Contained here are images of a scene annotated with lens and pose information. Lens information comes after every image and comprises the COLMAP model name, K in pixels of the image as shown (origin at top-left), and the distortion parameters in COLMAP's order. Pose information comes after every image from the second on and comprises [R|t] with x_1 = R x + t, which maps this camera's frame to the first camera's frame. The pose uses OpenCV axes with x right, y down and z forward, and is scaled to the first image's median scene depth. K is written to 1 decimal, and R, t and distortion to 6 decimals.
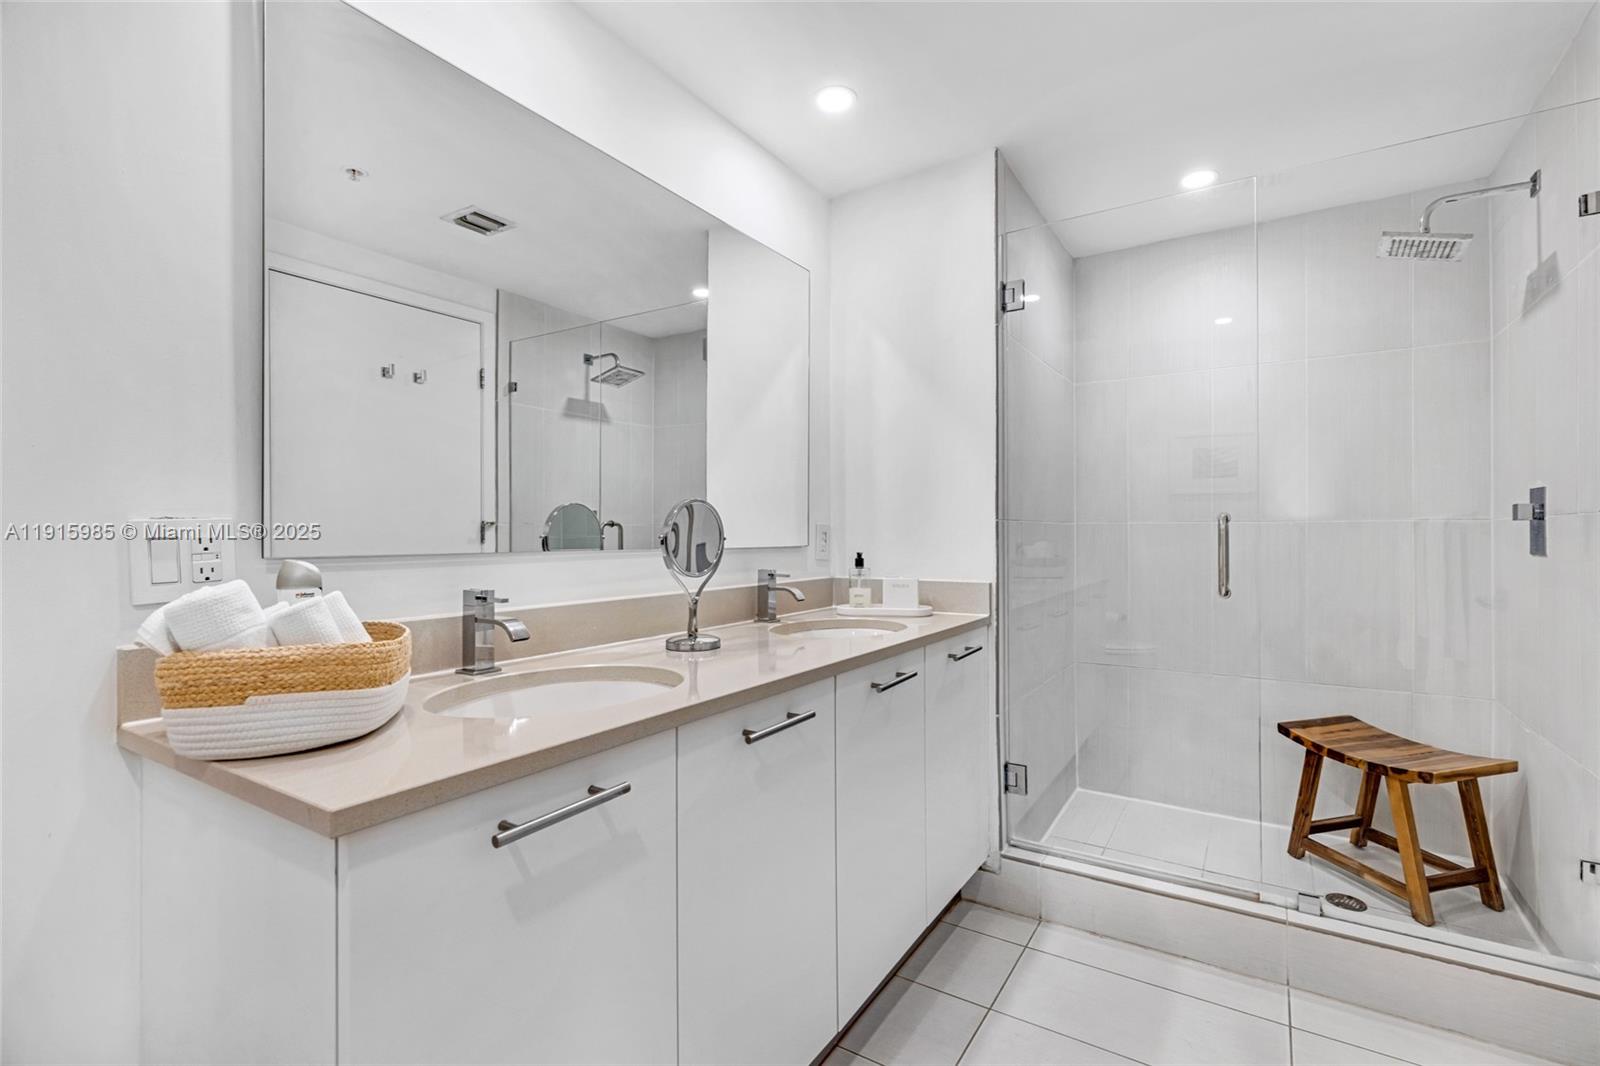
lens RADIAL K [[718.4, 0, 808.9], [0, 718.4, 529.6], [0, 0, 1]] dist [0.003258, -0.000172]
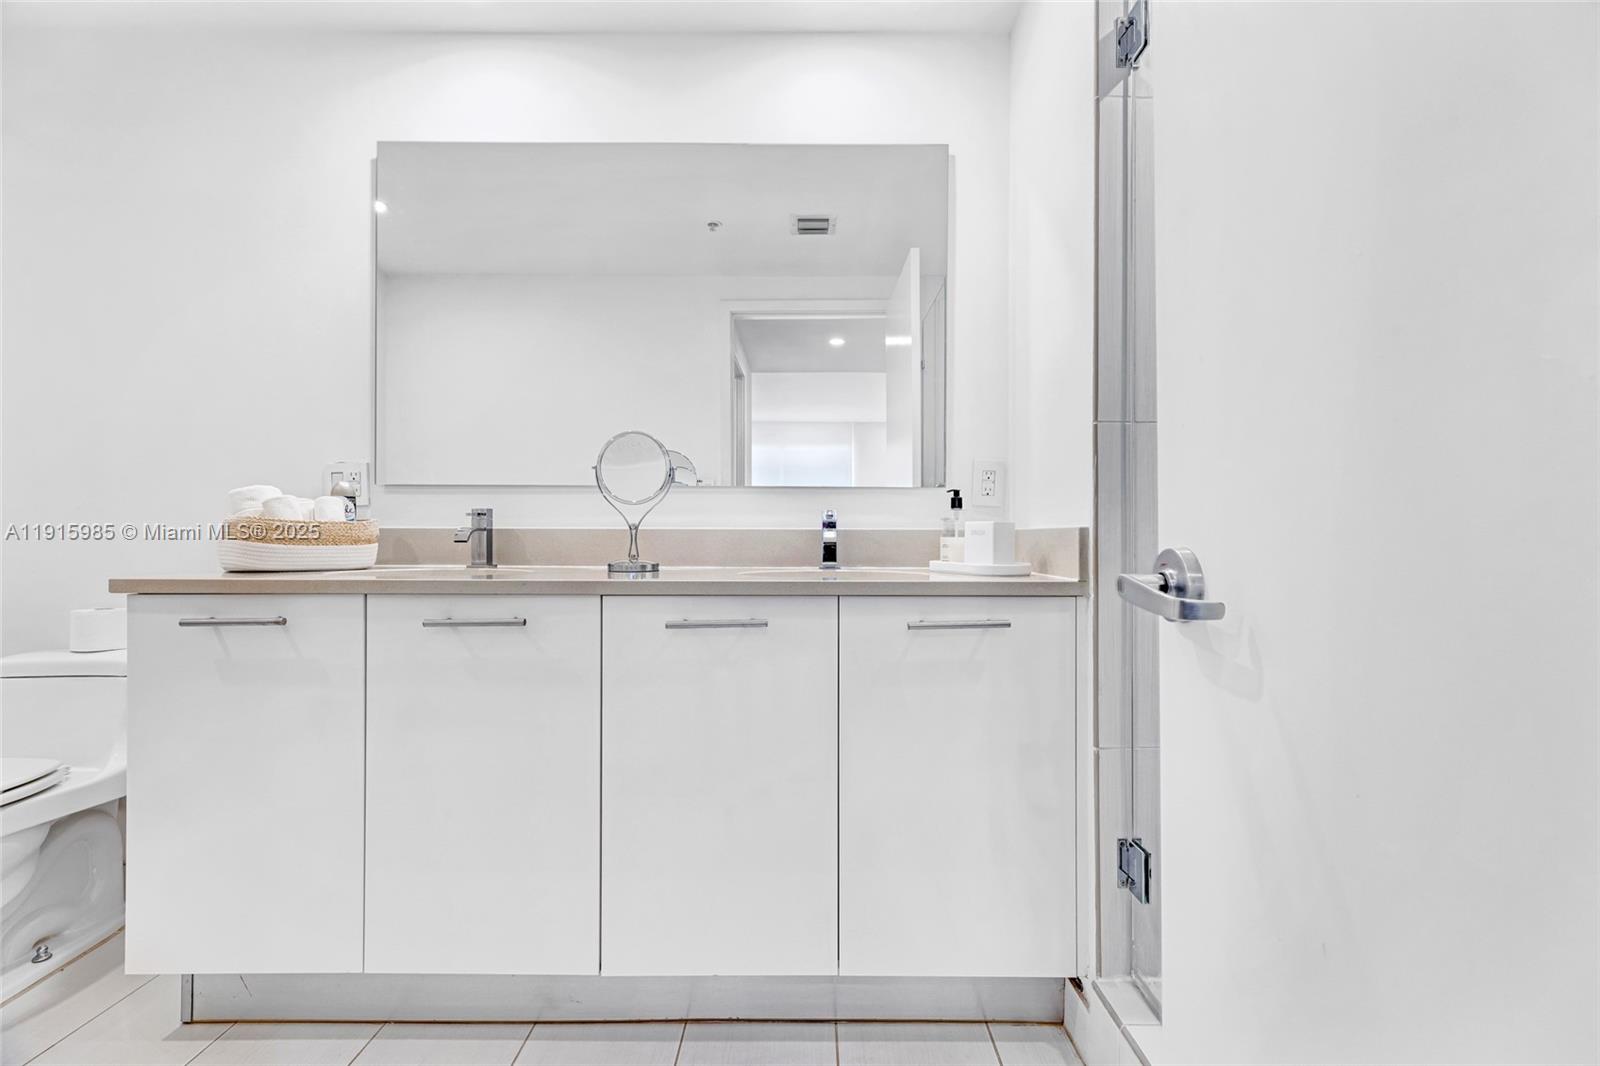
lens RADIAL K [[718.4, 0, 808.9], [0, 718.4, 529.6], [0, 0, 1]] dist [0.003258, -0.000172]
pose [[0.534873, -0.002262, -0.844930, 0.641099], [-0.000160, 0.999996, -0.002778, 0.077563], [0.844933, 0.001621, 0.534870, 0.476684]]
